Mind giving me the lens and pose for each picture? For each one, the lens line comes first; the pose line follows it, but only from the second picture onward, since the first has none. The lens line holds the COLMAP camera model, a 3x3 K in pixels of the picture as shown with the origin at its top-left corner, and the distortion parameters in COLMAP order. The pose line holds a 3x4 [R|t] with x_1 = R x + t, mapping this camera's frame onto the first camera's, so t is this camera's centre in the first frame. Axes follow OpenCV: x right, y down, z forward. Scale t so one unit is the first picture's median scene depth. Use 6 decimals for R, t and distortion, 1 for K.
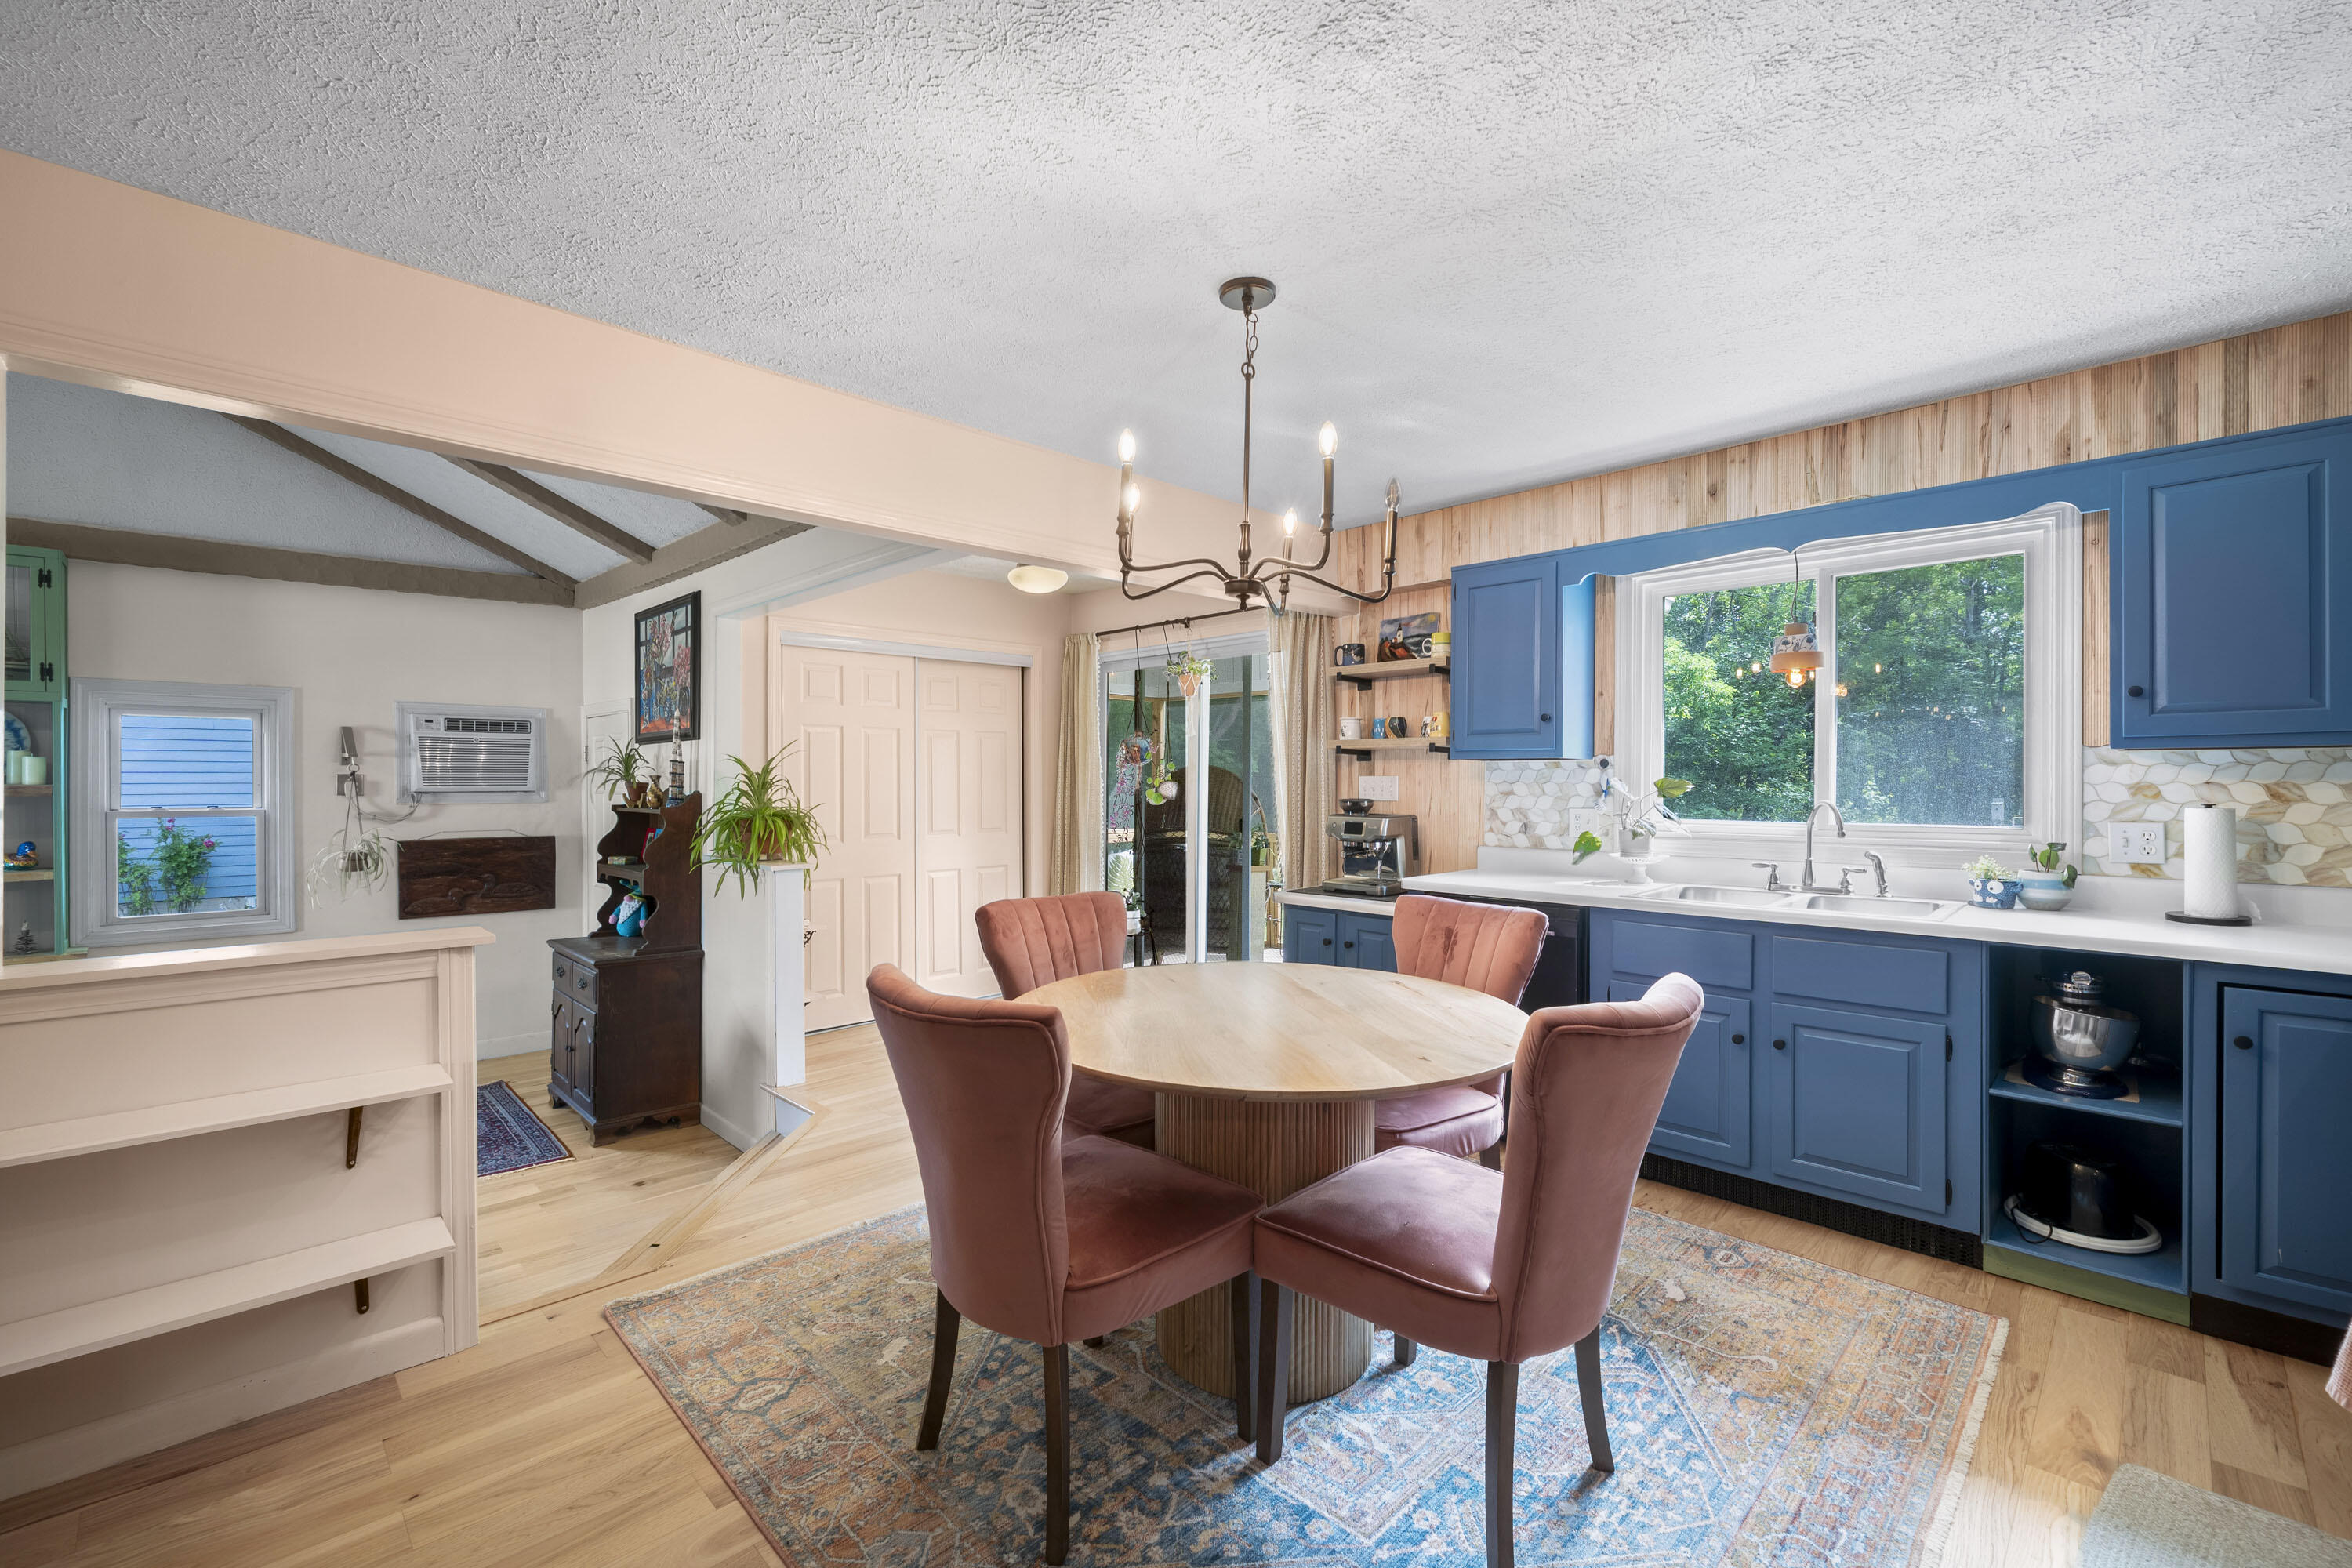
lens RADIAL K [[992.6, 0, 1172.5], [0, 992.6, 788.5], [0, 0, 1]] dist [-0.009021, -0.000345]
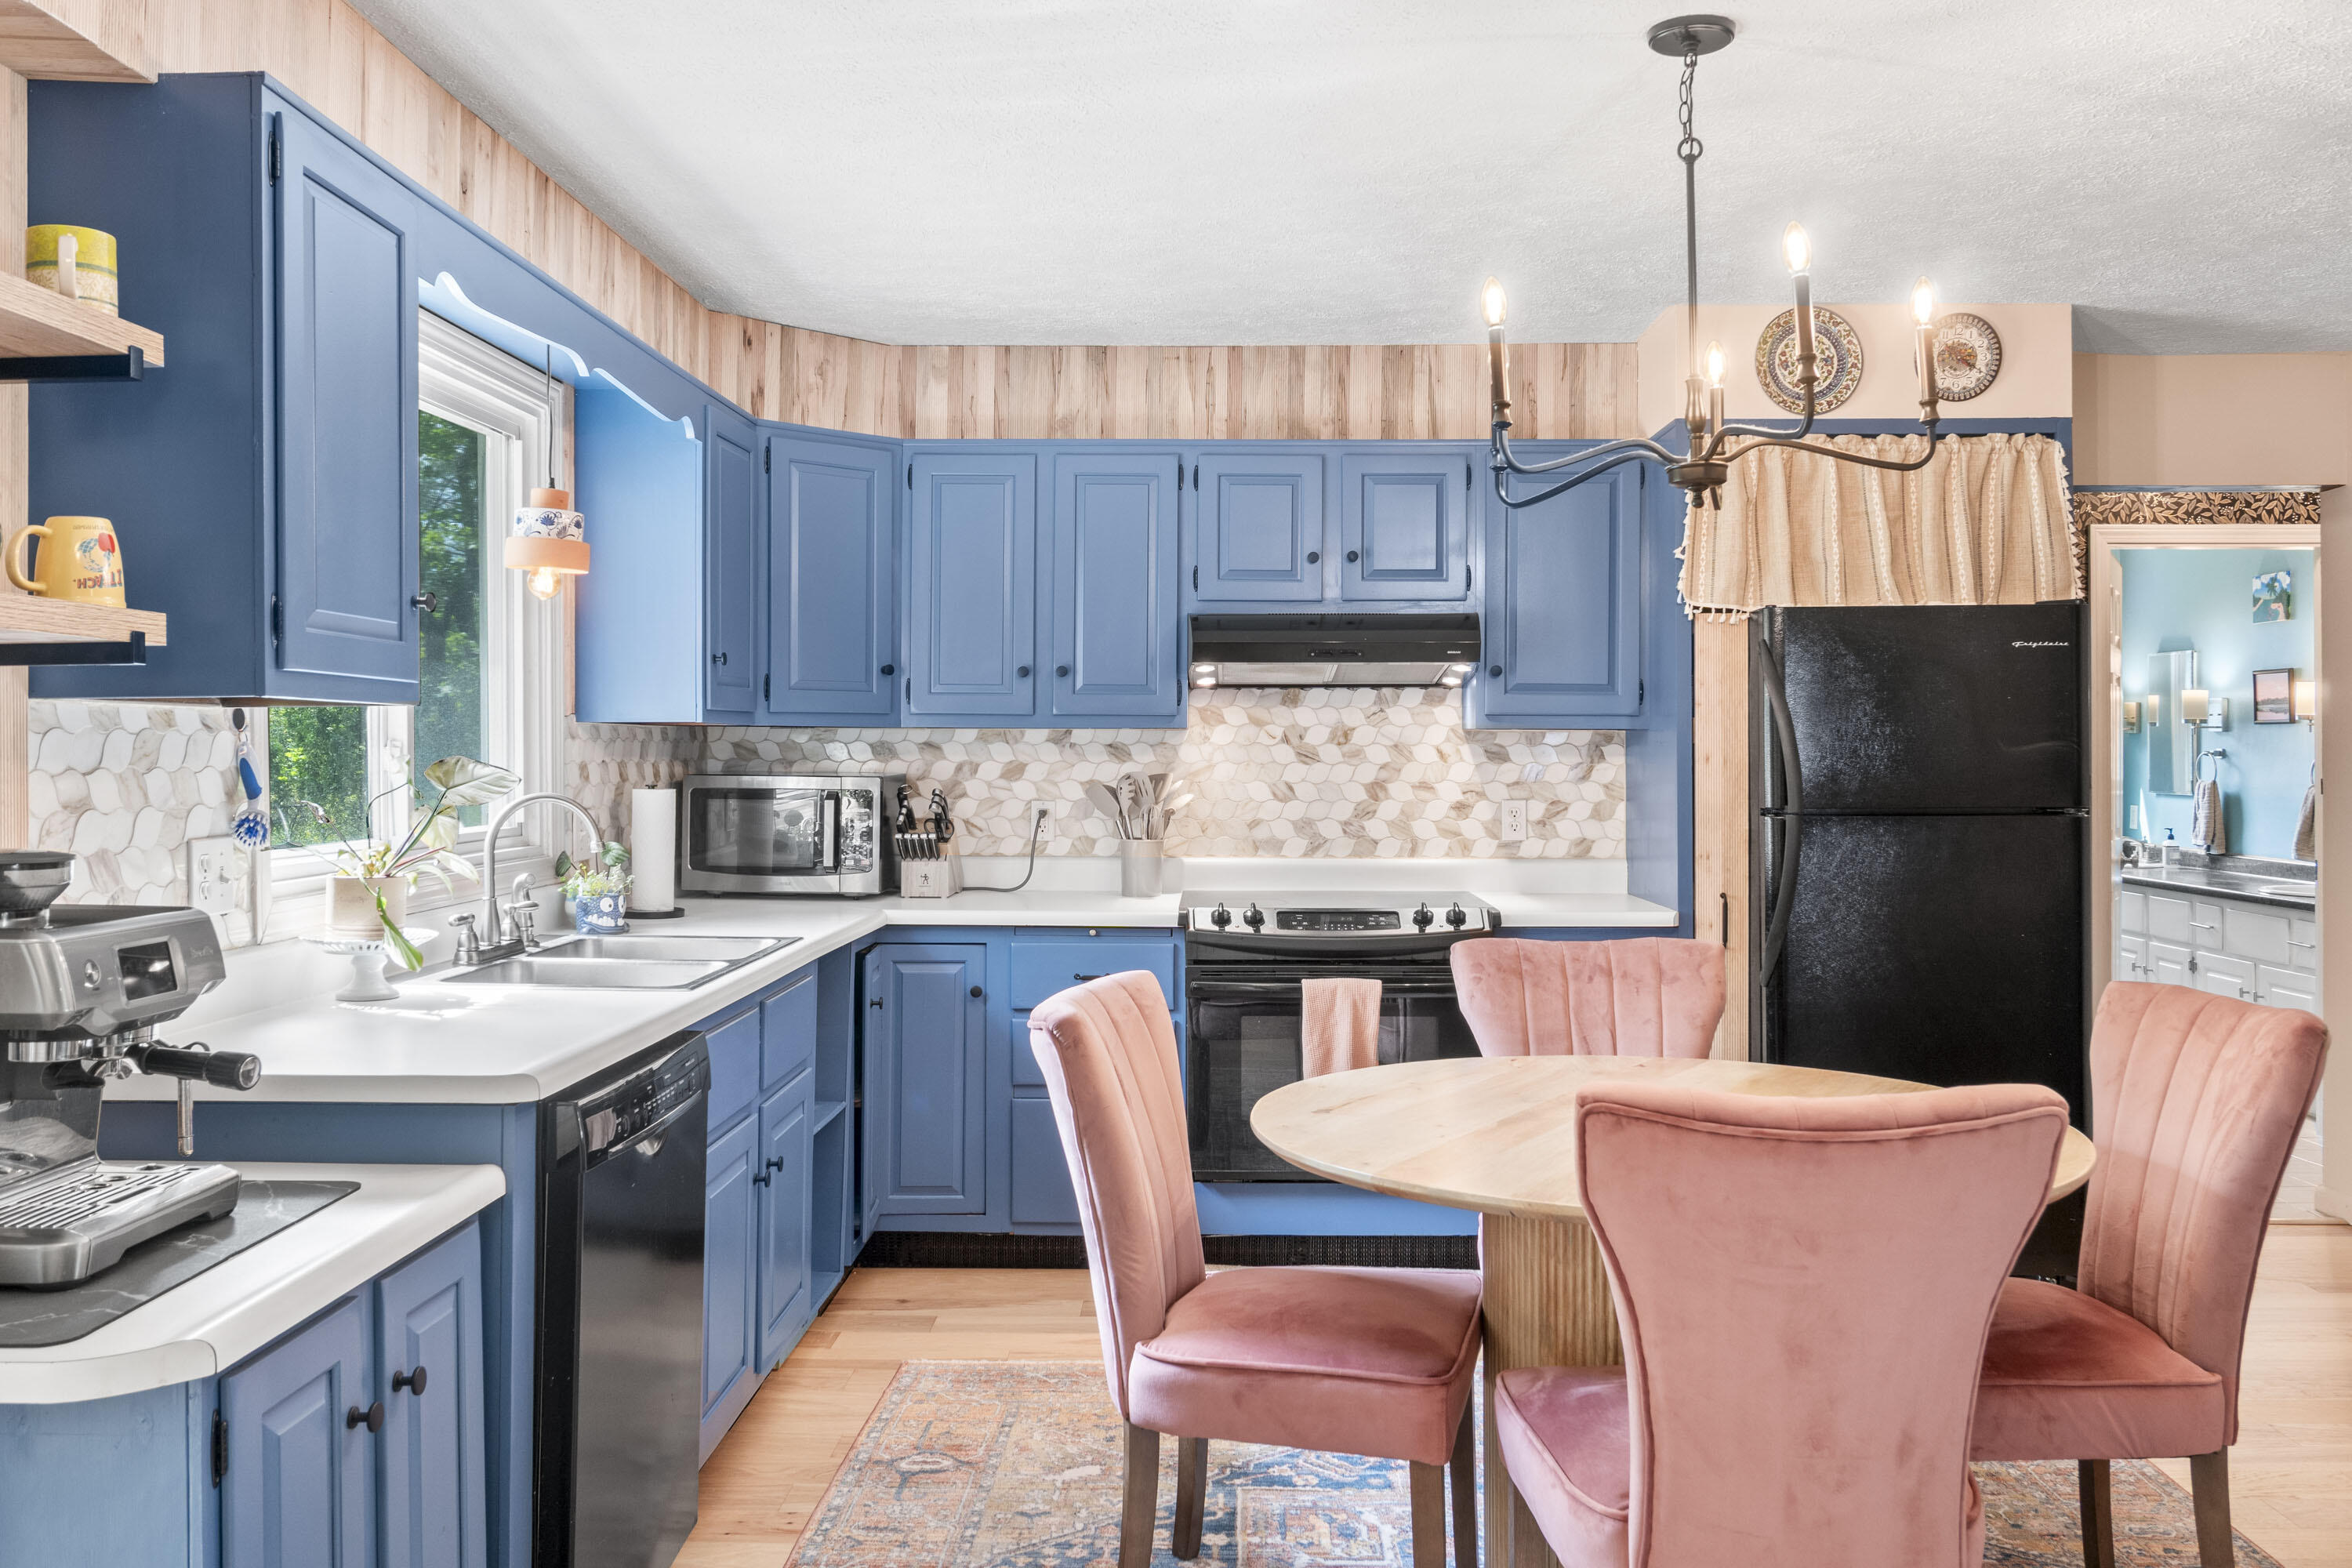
lens RADIAL K [[1859.8, 0, 1180.5], [0, 1859.8, 757.2], [0, 0, 1]] dist [-0.001556, 0.000356]
pose [[-0.693955, -0.004087, 0.720007, -0.361354], [0.002292, 0.999966, 0.007885, -0.016117], [-0.720015, 0.007122, -0.693922, 1.311138]]
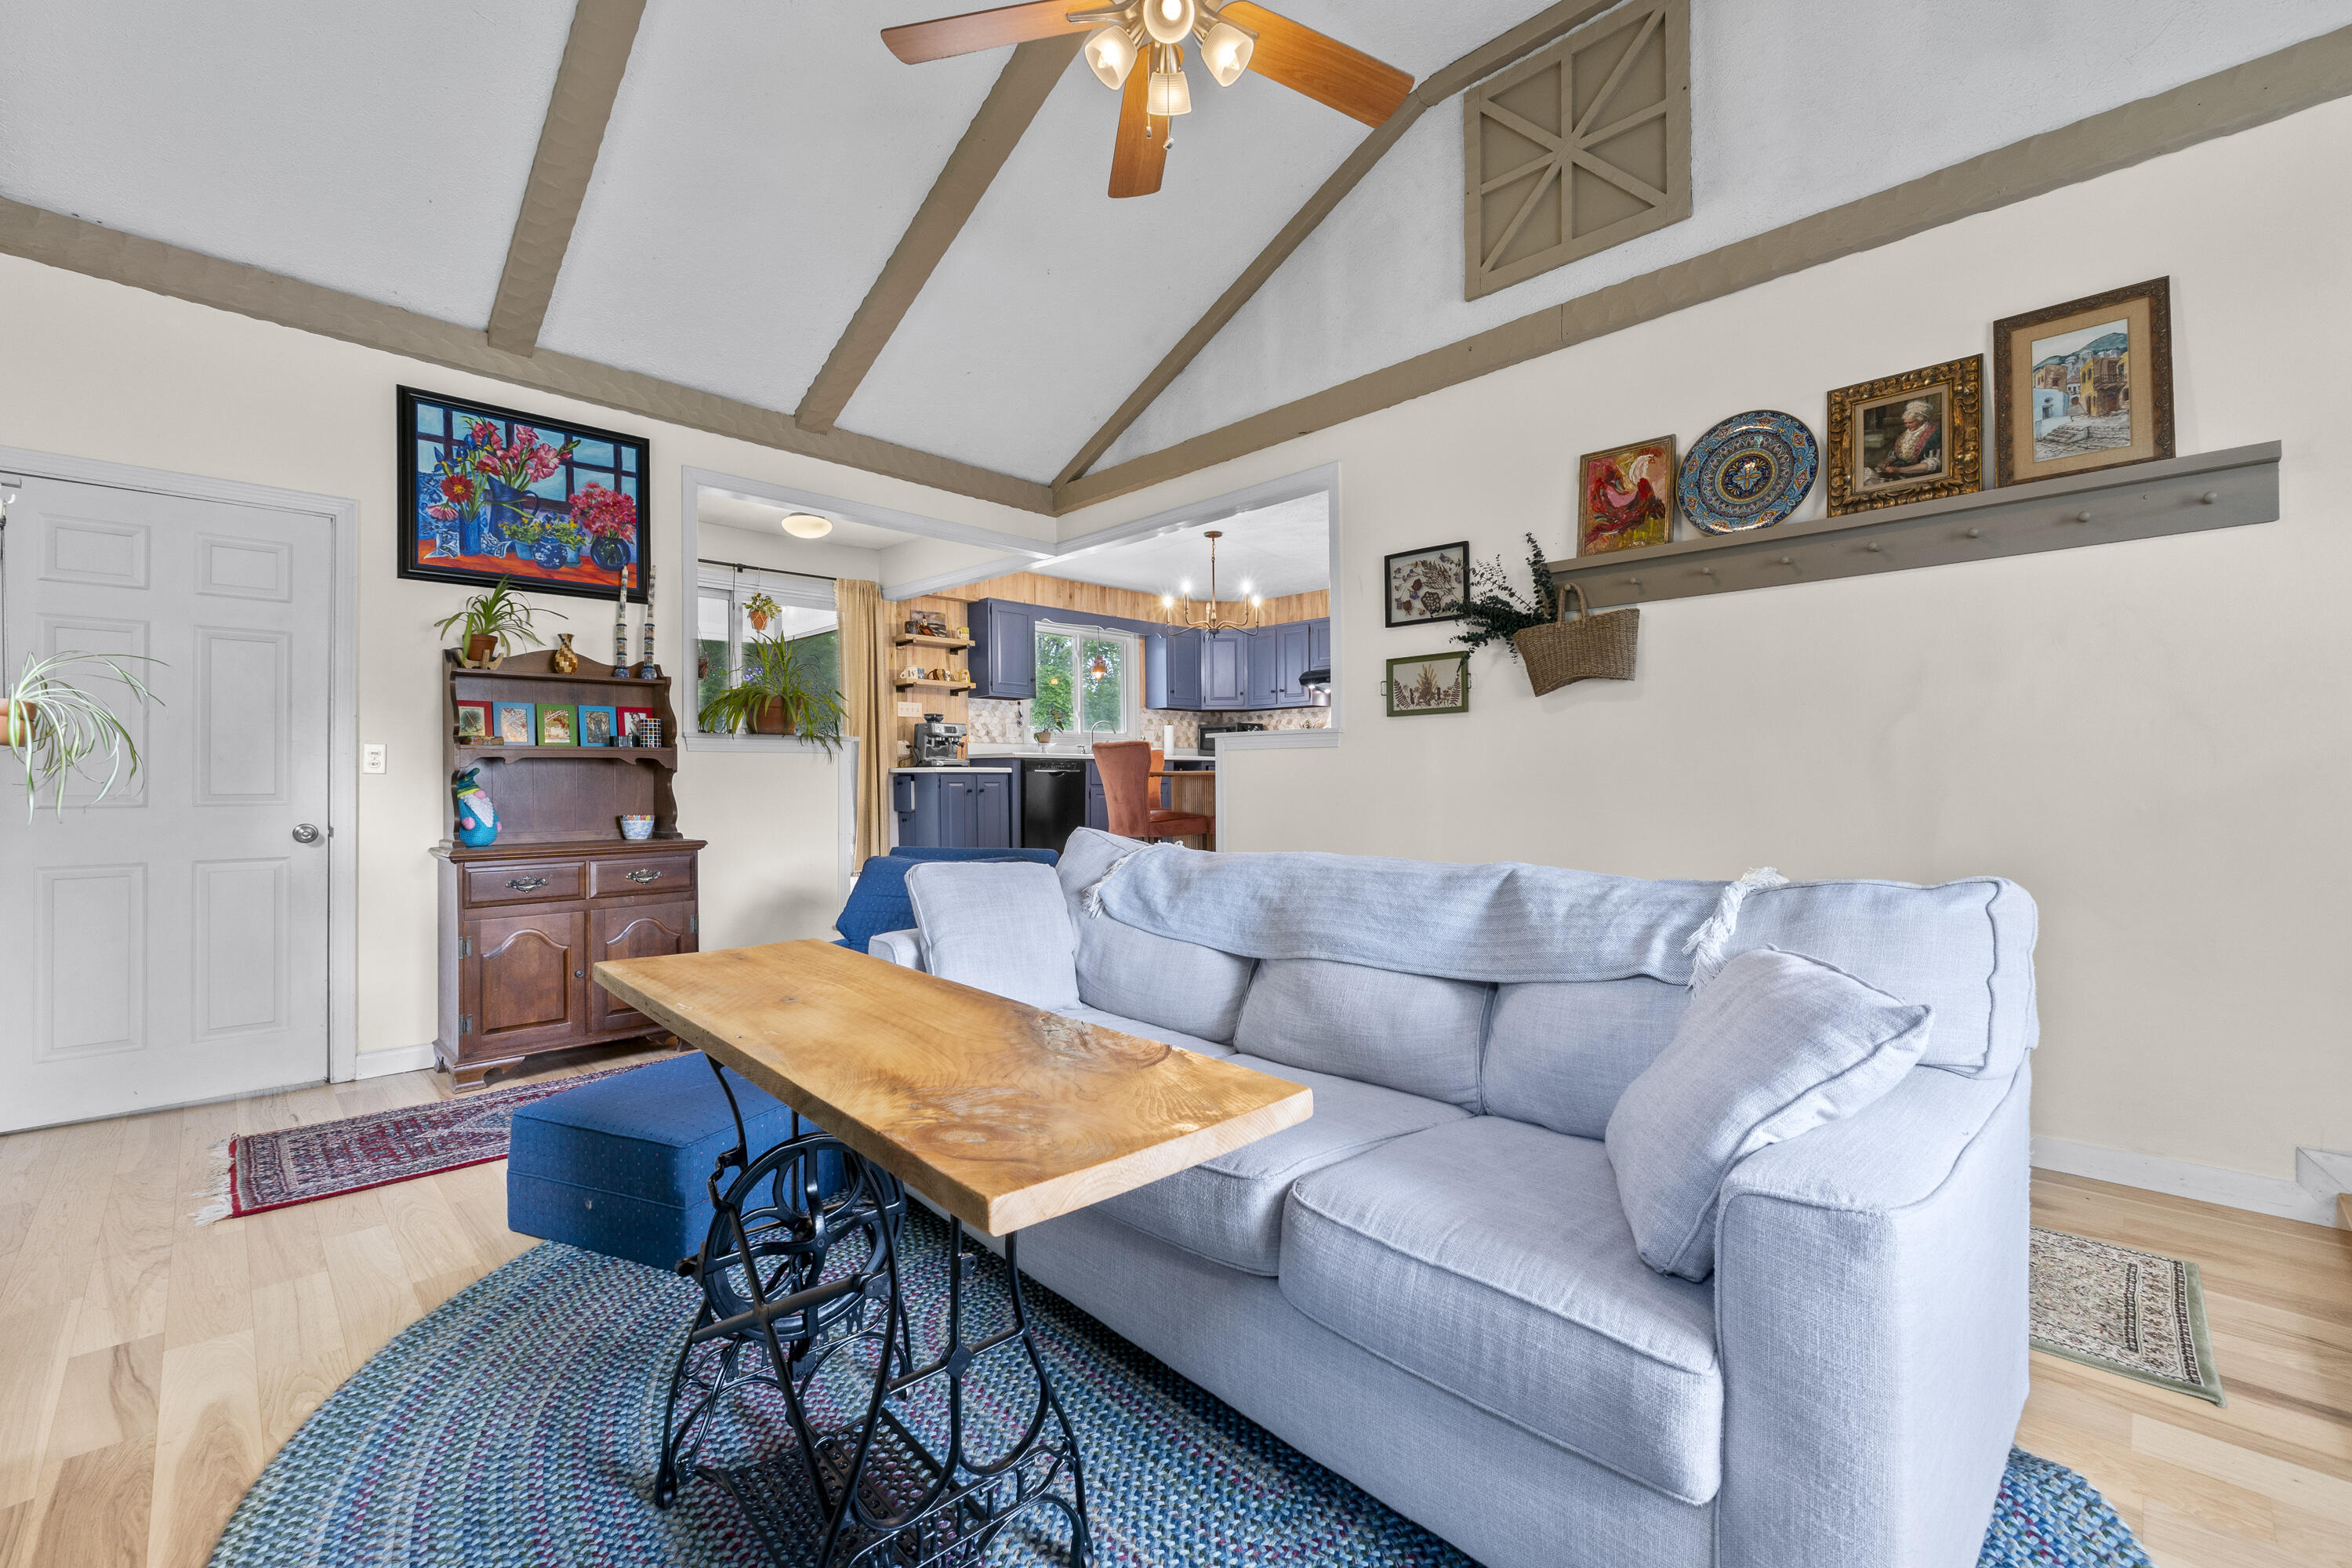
lens RADIAL K [[992.6, 0, 1172.5], [0, 992.6, 788.5], [0, 0, 1]] dist [-0.009021, -0.000345]
pose [[0.009739, -0.006370, 0.999932, -1.843482], [0.012772, 0.999899, 0.006245, 0.161820], [-0.999871, 0.012711, 0.009819, 0.681530]]
